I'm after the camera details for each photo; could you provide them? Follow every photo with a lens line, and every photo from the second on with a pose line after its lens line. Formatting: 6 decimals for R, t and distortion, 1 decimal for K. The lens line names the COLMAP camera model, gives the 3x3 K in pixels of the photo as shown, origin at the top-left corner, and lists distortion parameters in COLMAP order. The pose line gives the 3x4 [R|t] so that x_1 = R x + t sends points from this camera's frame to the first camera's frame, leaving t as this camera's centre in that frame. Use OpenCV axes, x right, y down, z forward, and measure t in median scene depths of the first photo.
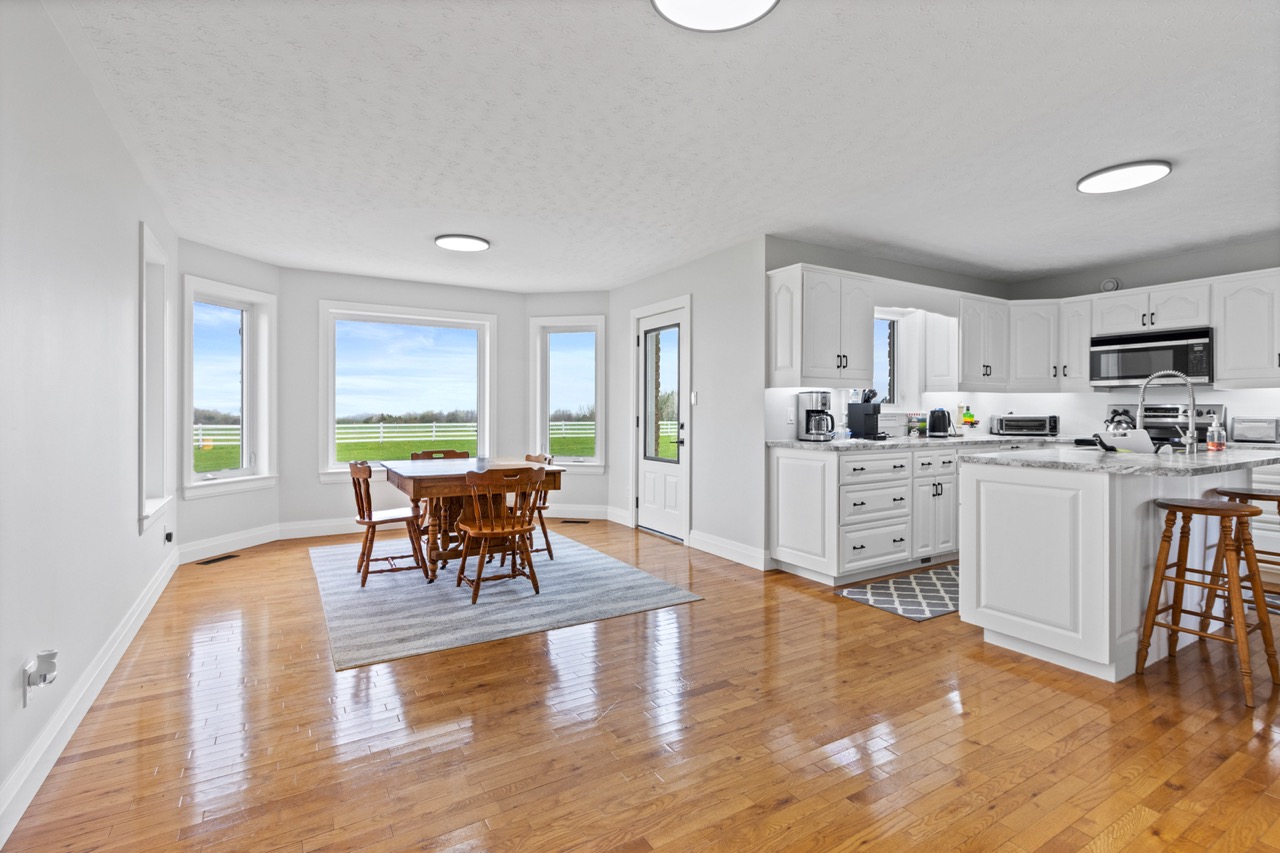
lens RADIAL K [[594.2, 0, 644.1], [0, 594.2, 413.9], [0, 0, 1]] dist [-0.001922, 0.000076]
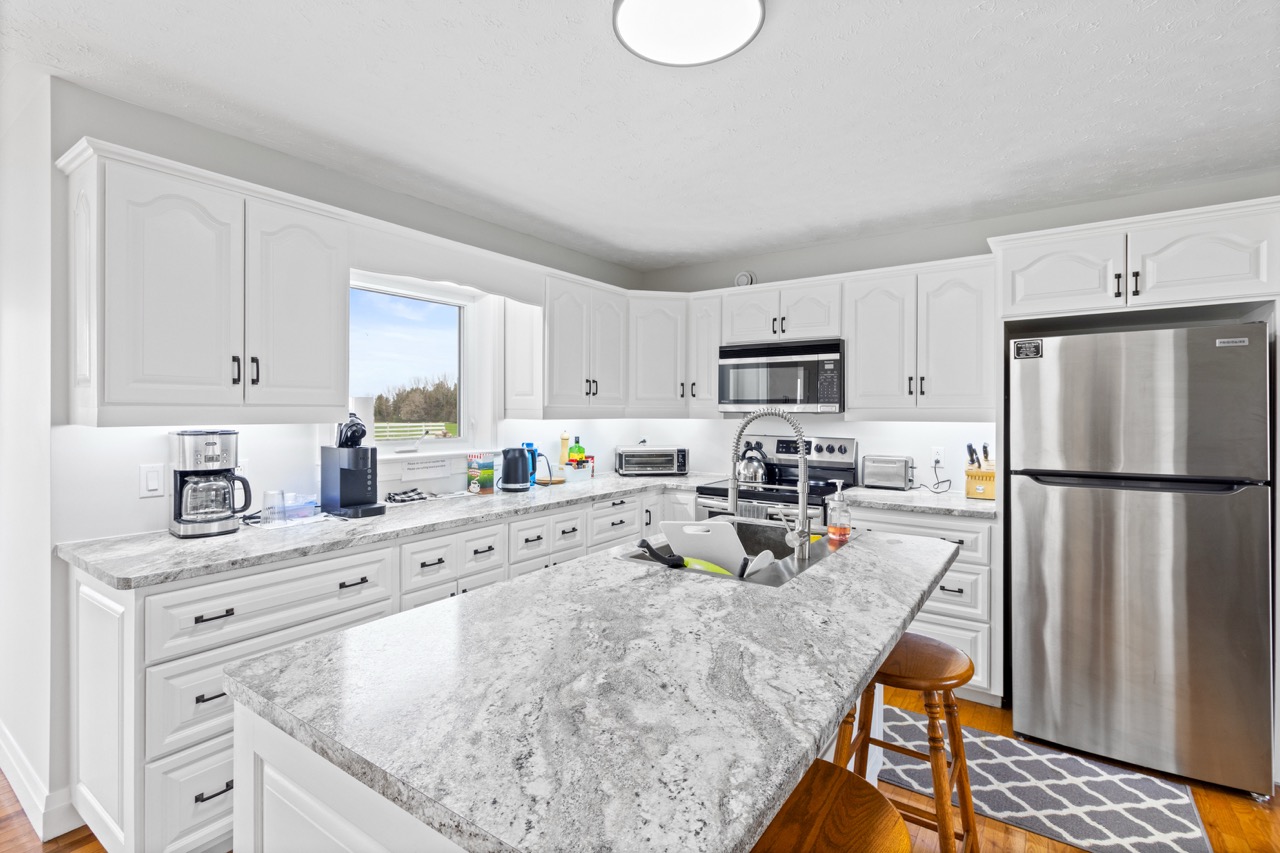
lens RADIAL K [[594.2, 0, 642.1], [0, 594.2, 416.9], [0, 0, 1]] dist [-0.001922, 0.000076]
pose [[0.915607, -0.002016, 0.402069, 0.365319], [-0.001166, 0.999970, 0.007669, -0.045943], [-0.402072, -0.007491, 0.915577, 0.356854]]
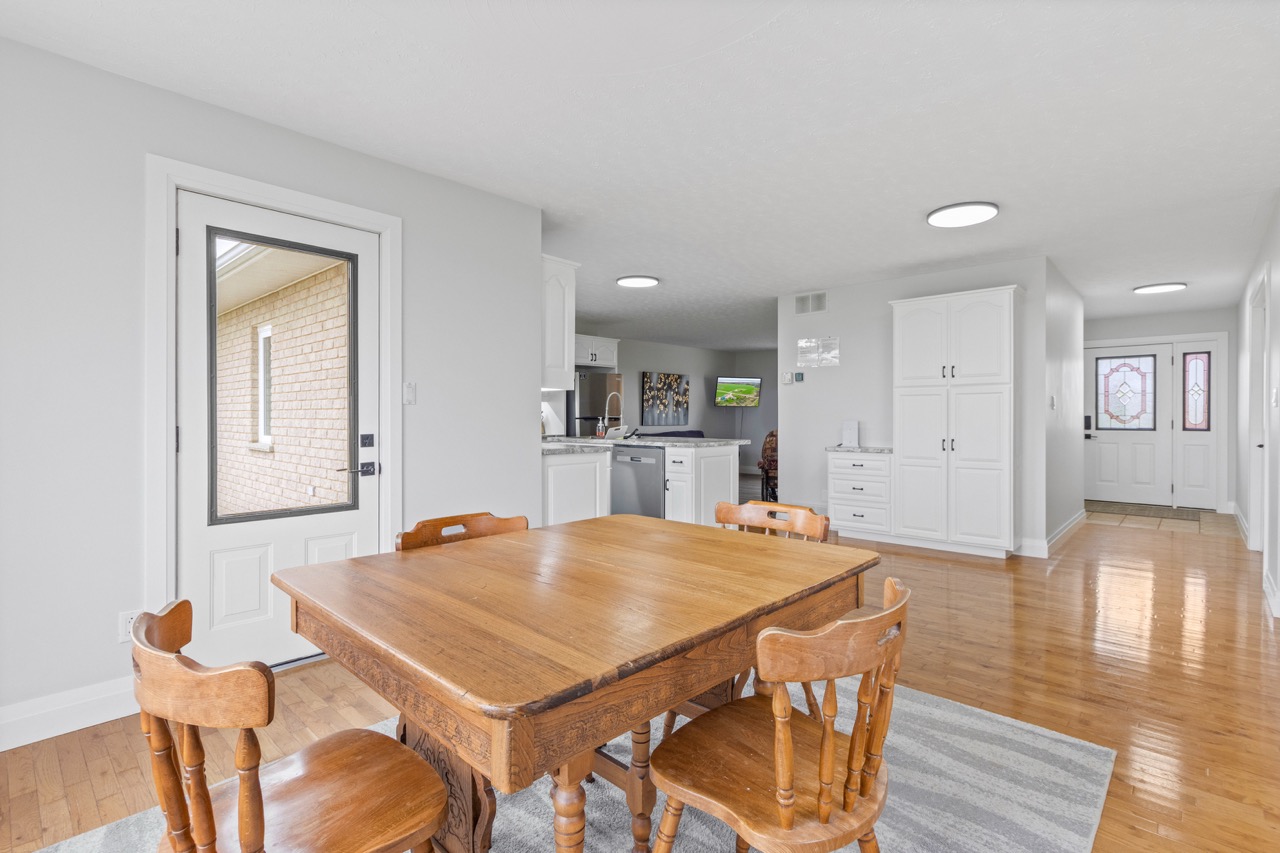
lens RADIAL K [[594.2, 0, 630.5], [0, 594.2, 422.7], [0, 0, 1]] dist [-0.001922, 0.000076]
pose [[-0.256498, -0.011808, 0.966473, -0.566934], [0.001883, 0.999917, 0.012717, -0.003452], [-0.966543, 0.005081, -0.256454, 0.935432]]
